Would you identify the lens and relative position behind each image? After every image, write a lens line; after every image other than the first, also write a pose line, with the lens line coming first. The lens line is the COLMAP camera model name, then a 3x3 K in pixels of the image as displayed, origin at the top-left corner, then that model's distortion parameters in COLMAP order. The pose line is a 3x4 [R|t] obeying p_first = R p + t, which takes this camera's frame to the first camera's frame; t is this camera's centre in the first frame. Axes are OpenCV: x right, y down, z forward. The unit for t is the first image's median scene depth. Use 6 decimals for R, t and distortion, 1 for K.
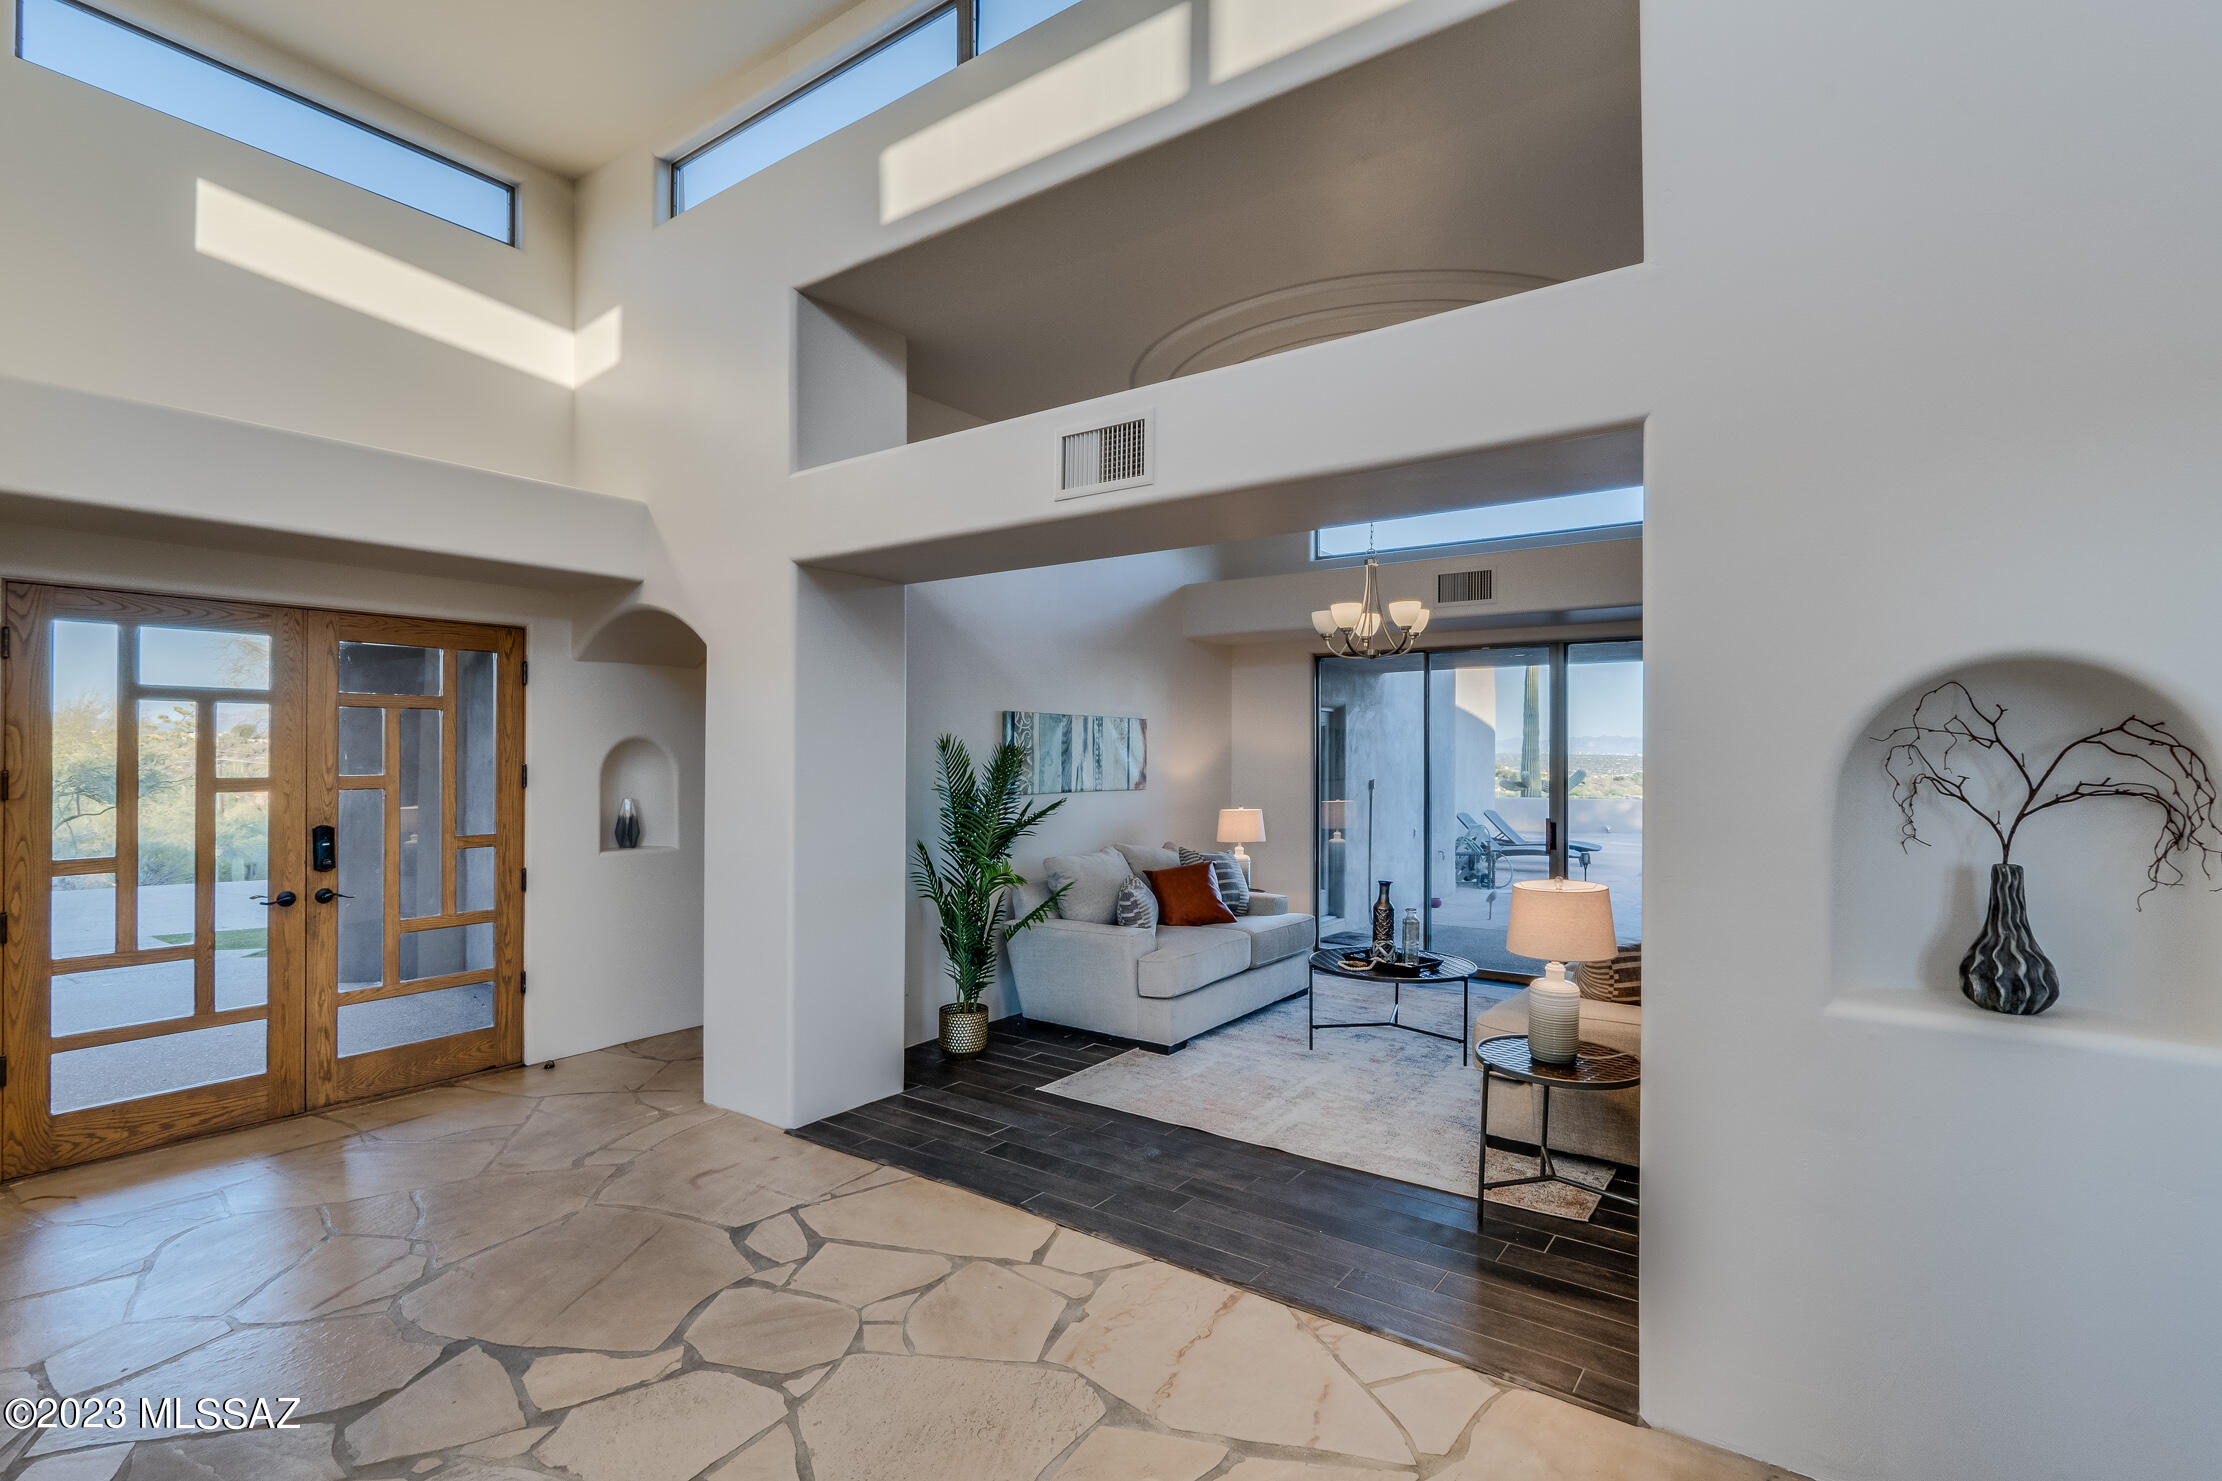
lens RADIAL K [[1029.2, 0, 1097.0], [0, 1029.2, 739.0], [0, 0, 1]] dist [-0.002712, -0.000635]
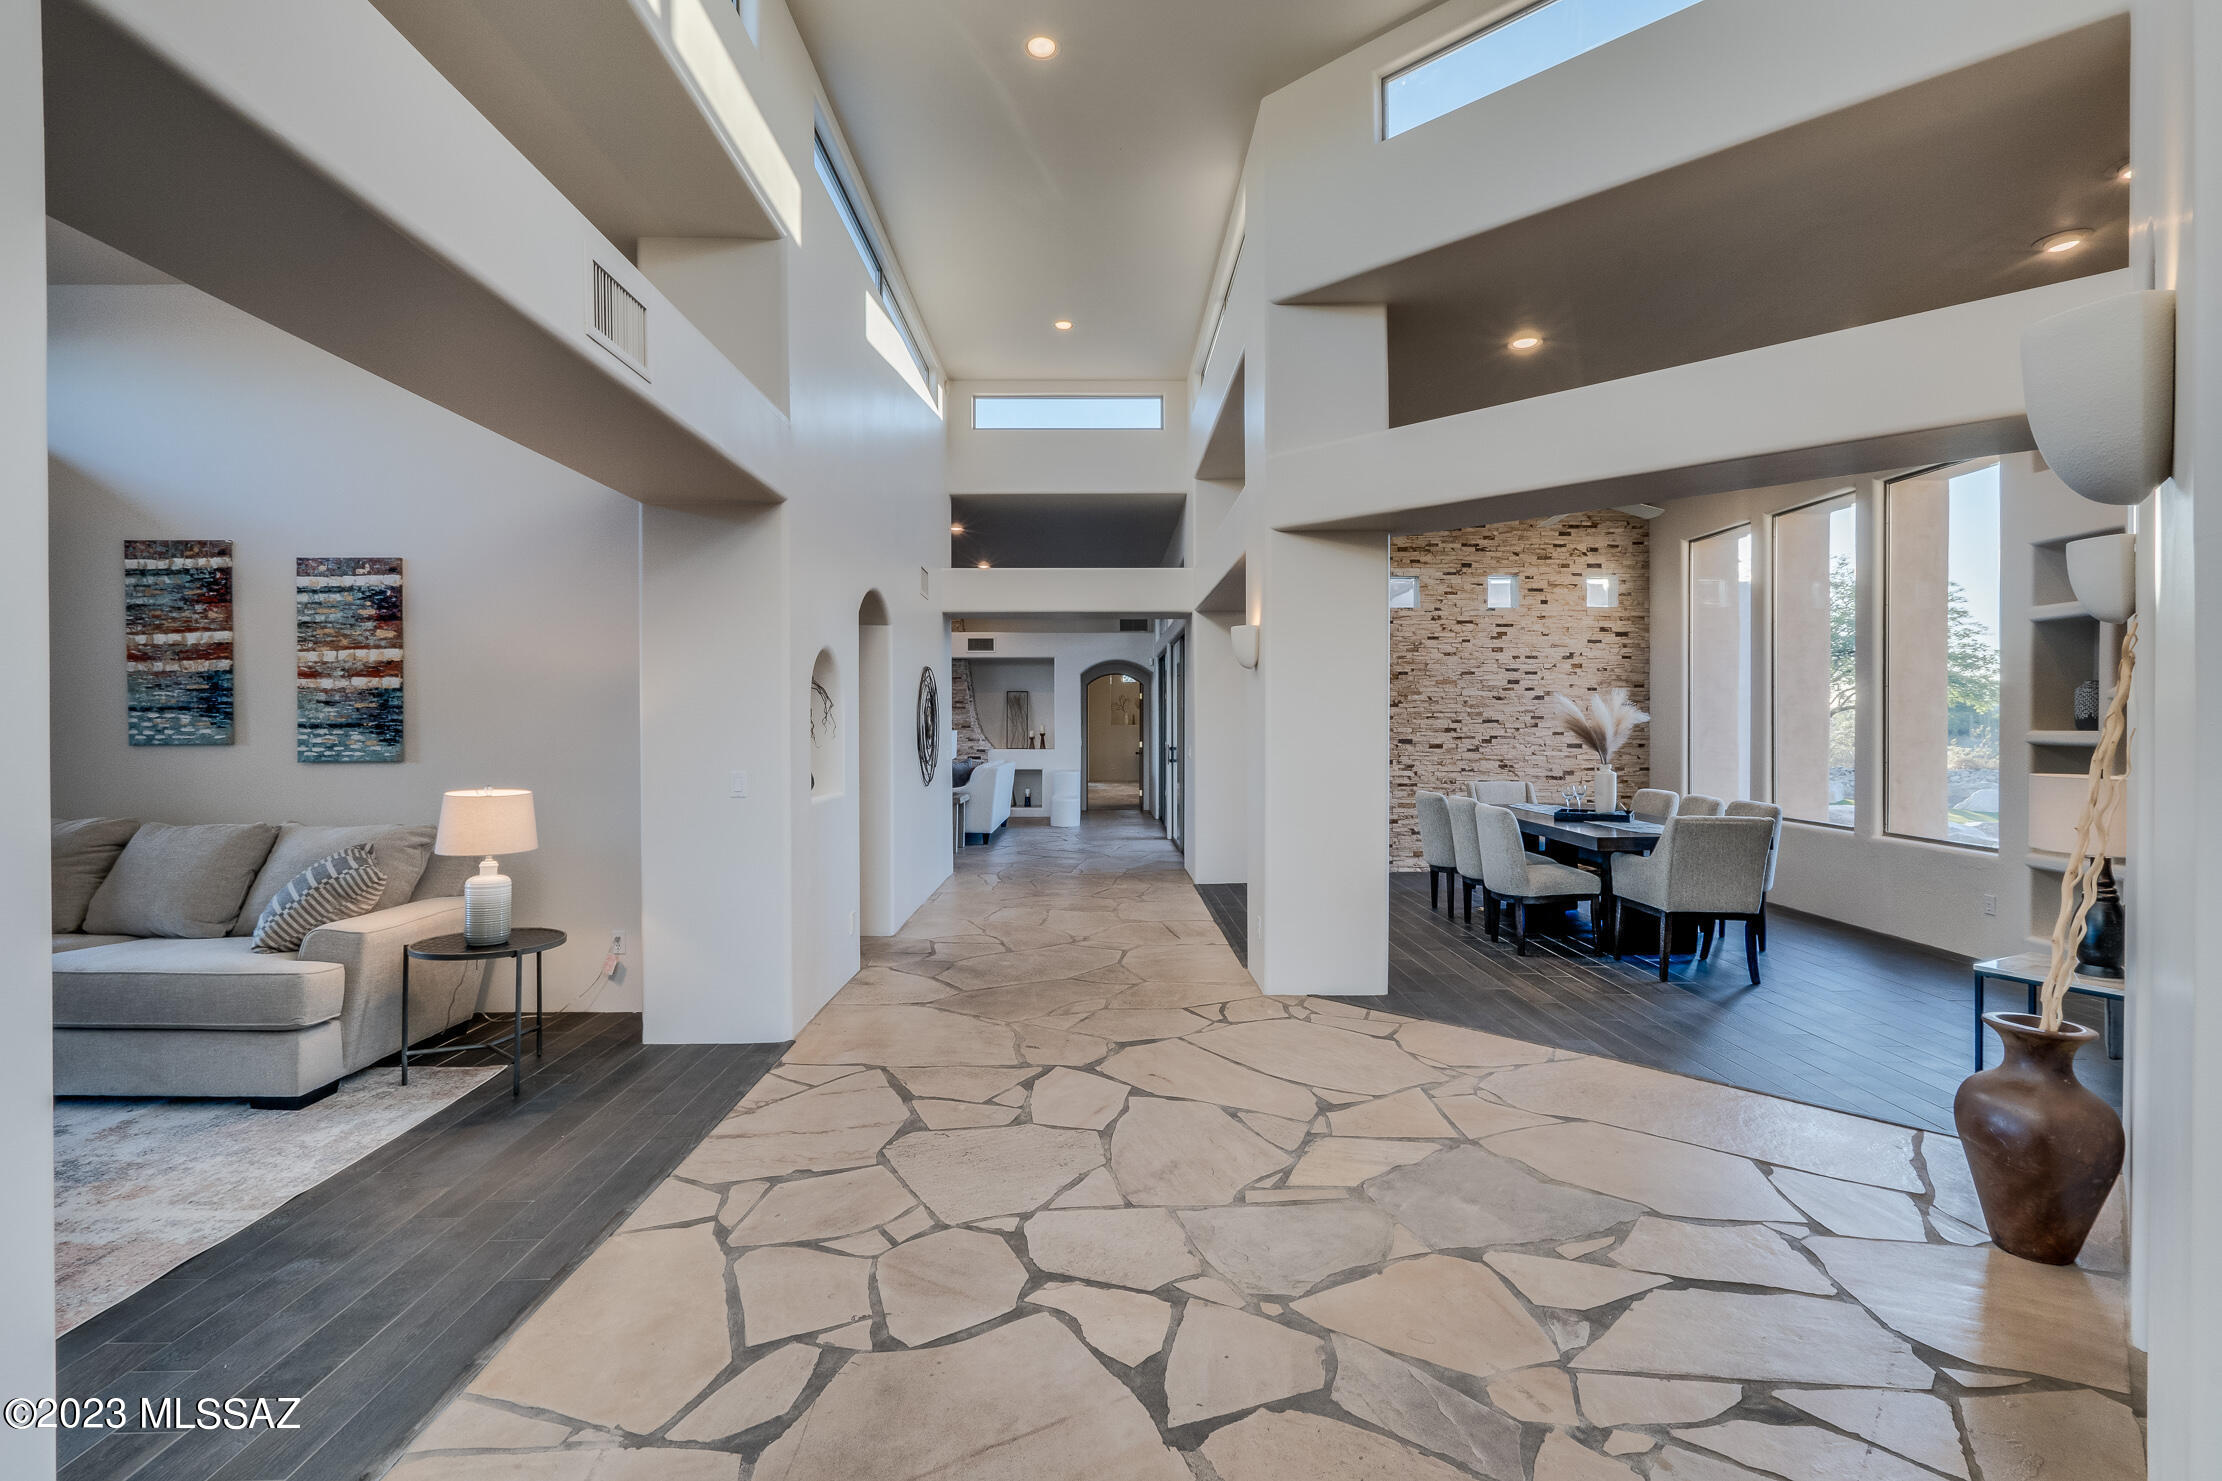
lens RADIAL K [[992.4, 0, 1111.5], [0, 992.4, 737.0], [0, 0, 1]] dist [-0.003860, -0.000003]
pose [[-0.589575, -0.017196, 0.807531, -1.052628], [-0.011351, 0.999851, 0.013004, 0.067937], [-0.807634, -0.001499, -0.589682, 1.329515]]
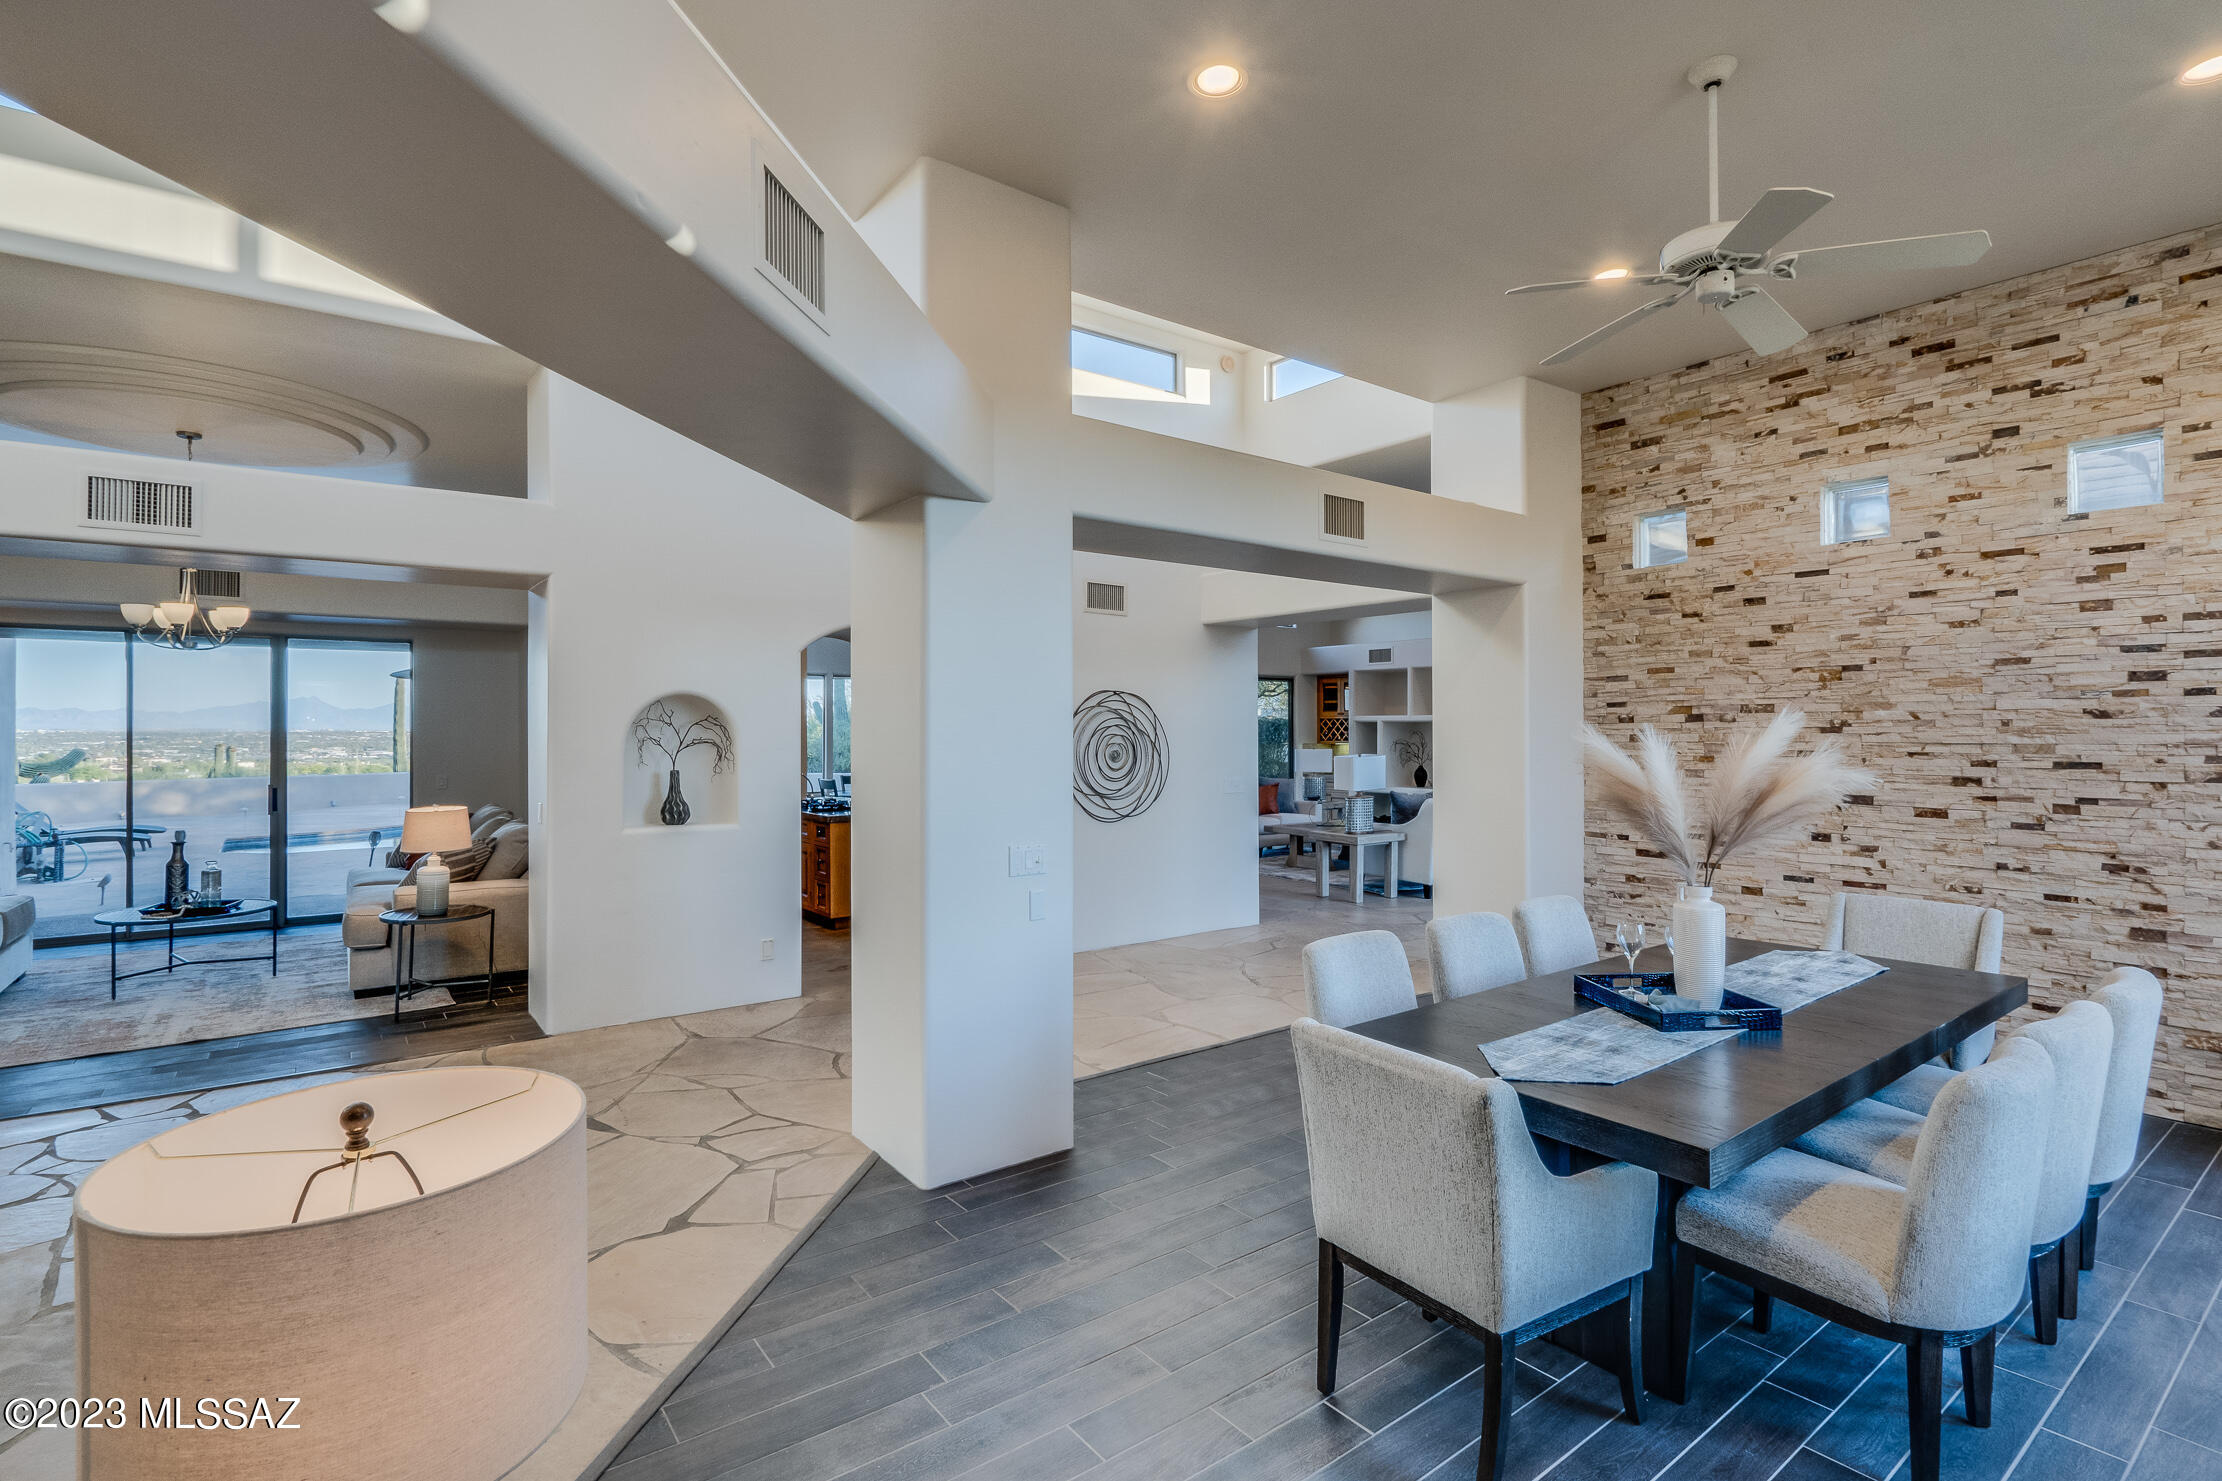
lens RADIAL K [[1029.2, 0, 1092.4], [0, 1029.2, 730.7], [0, 0, 1]] dist [-0.002712, -0.000635]
pose [[0.286771, -0.005278, 0.957985, -1.026164], [-0.007279, 0.999944, 0.007688, -0.006407], [-0.957971, -0.009178, 0.286717, -0.606380]]
